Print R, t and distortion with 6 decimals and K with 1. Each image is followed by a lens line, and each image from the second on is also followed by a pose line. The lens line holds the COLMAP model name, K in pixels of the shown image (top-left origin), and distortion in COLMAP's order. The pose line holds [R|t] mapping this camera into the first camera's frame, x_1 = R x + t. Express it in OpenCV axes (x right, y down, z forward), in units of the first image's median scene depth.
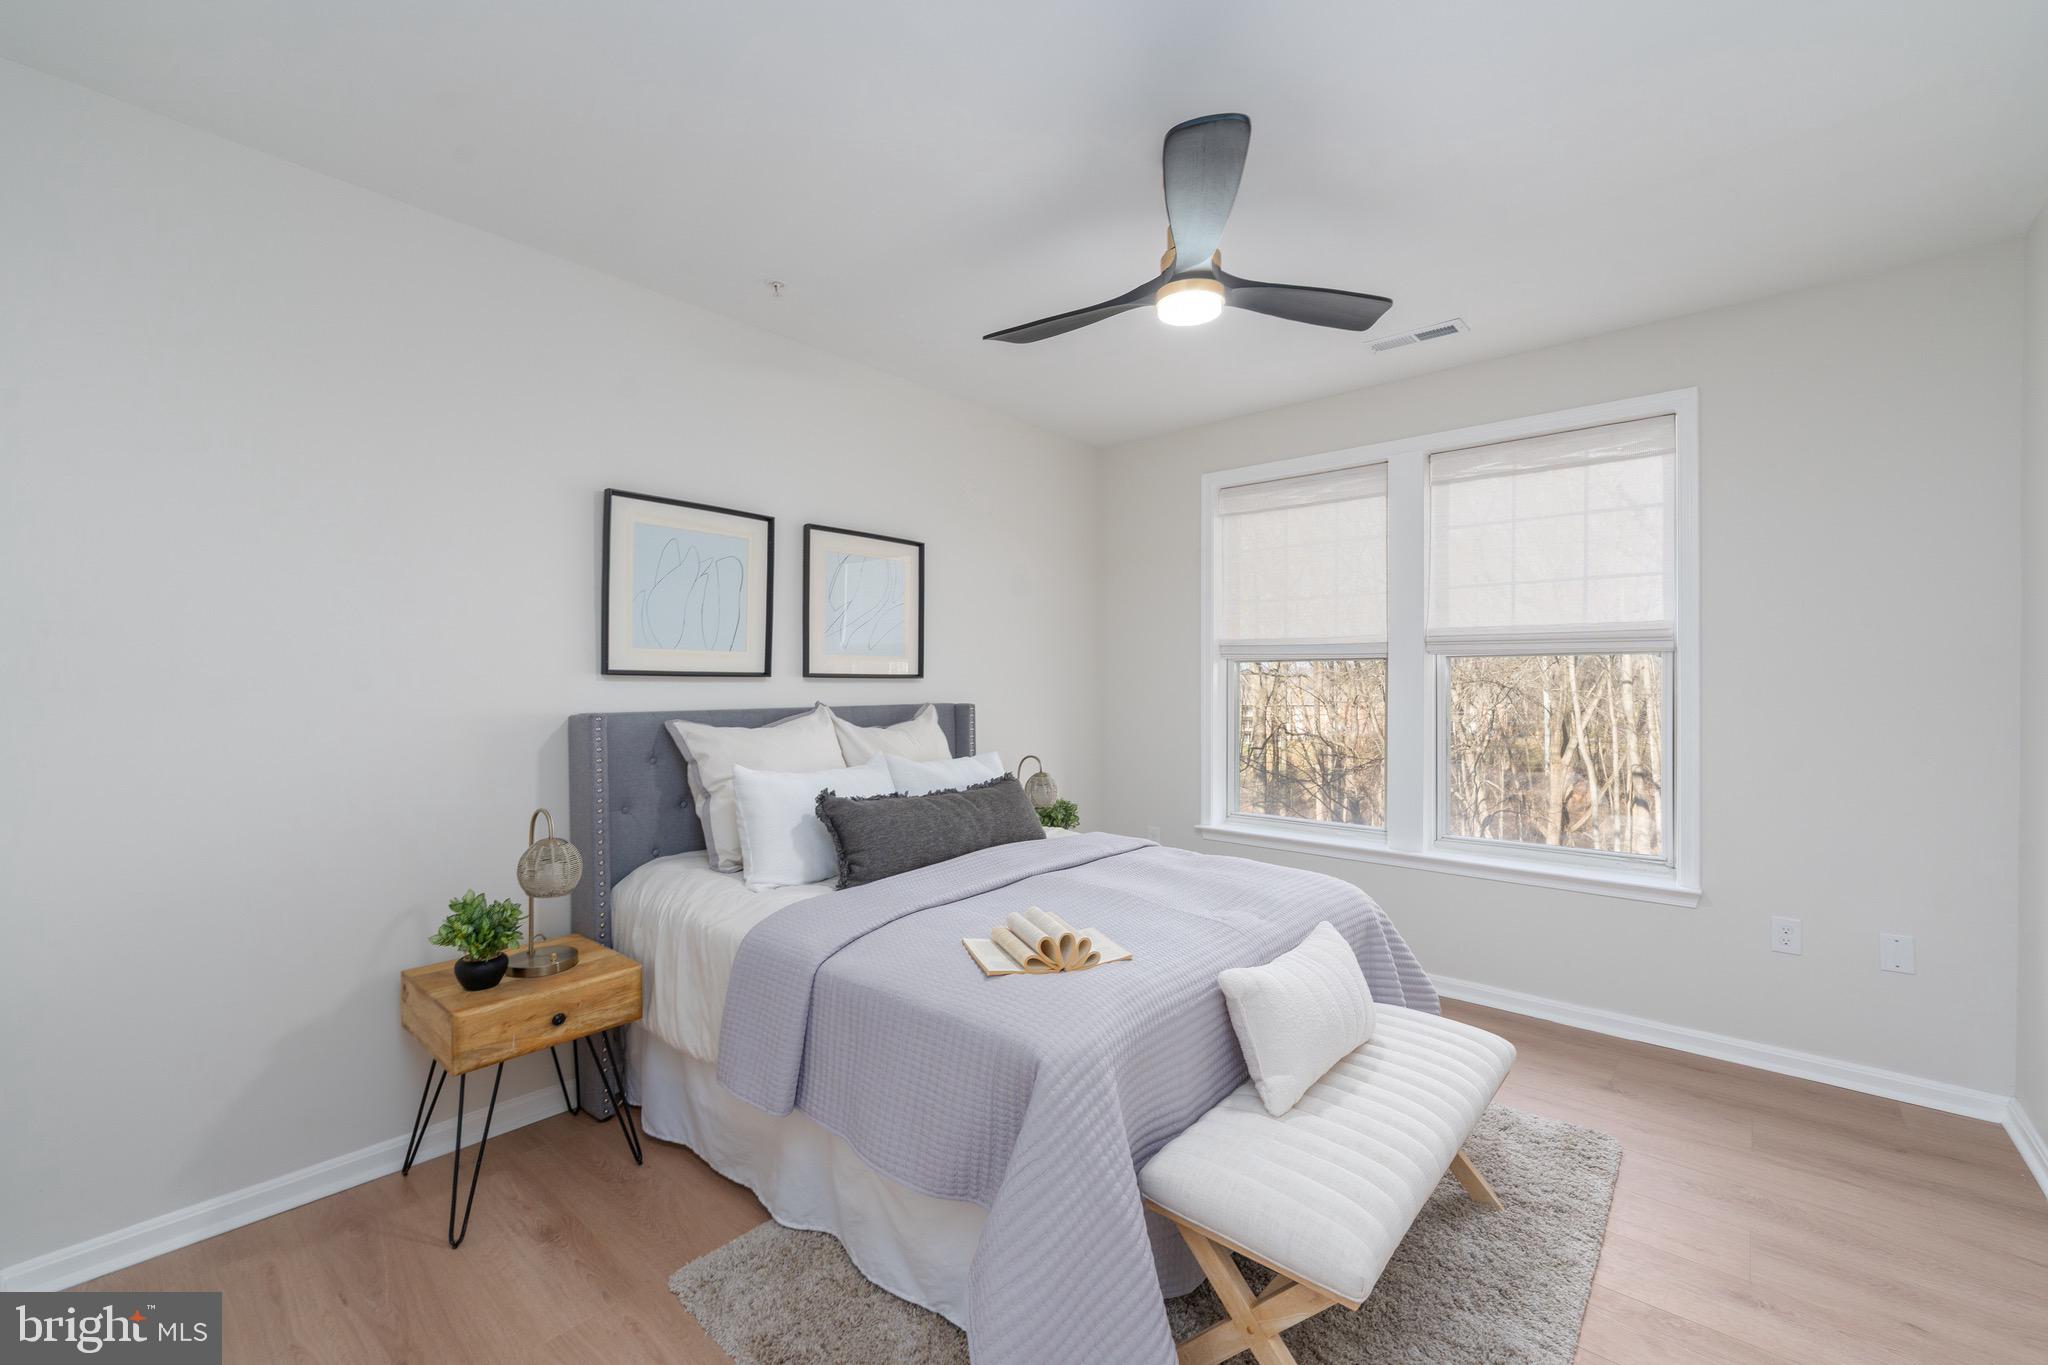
lens RADIAL K [[830.1, 0, 1012.5], [0, 830.1, 680.7], [0, 0, 1]] dist [-0.000198, -0.000213]
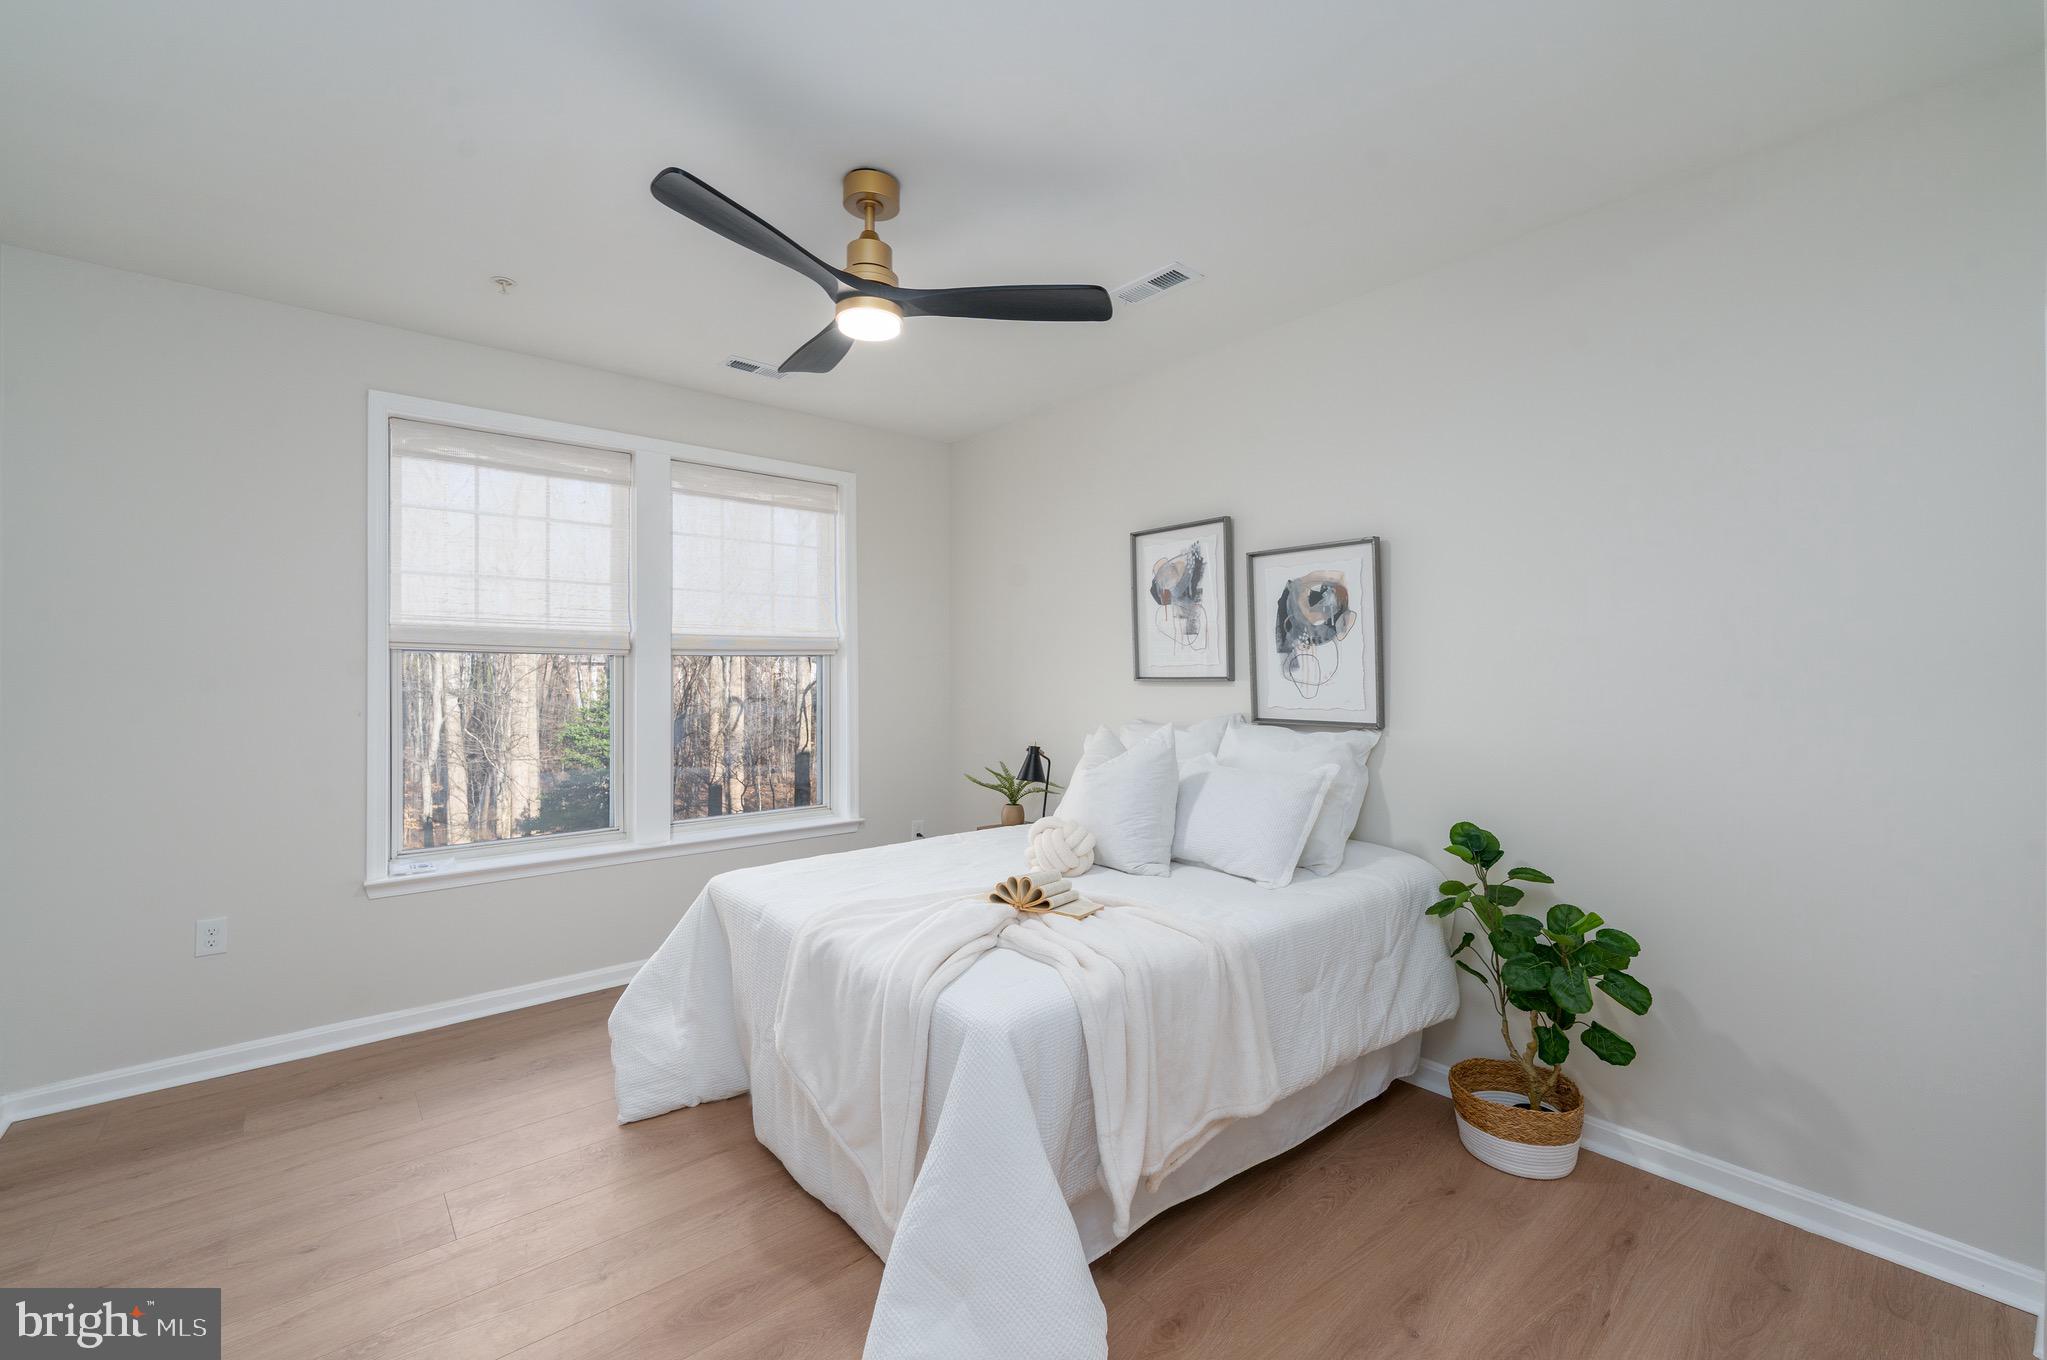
lens RADIAL K [[829.7, 0, 1012.0], [0, 829.7, 678.2], [0, 0, 1]] dist [-0.000198, -0.000213]
pose [[0.177862, -0.000145, 0.984055, -0.438095], [-0.004543, 0.999989, 0.000969, -0.002748], [-0.984045, -0.004643, 0.177860, 0.391519]]
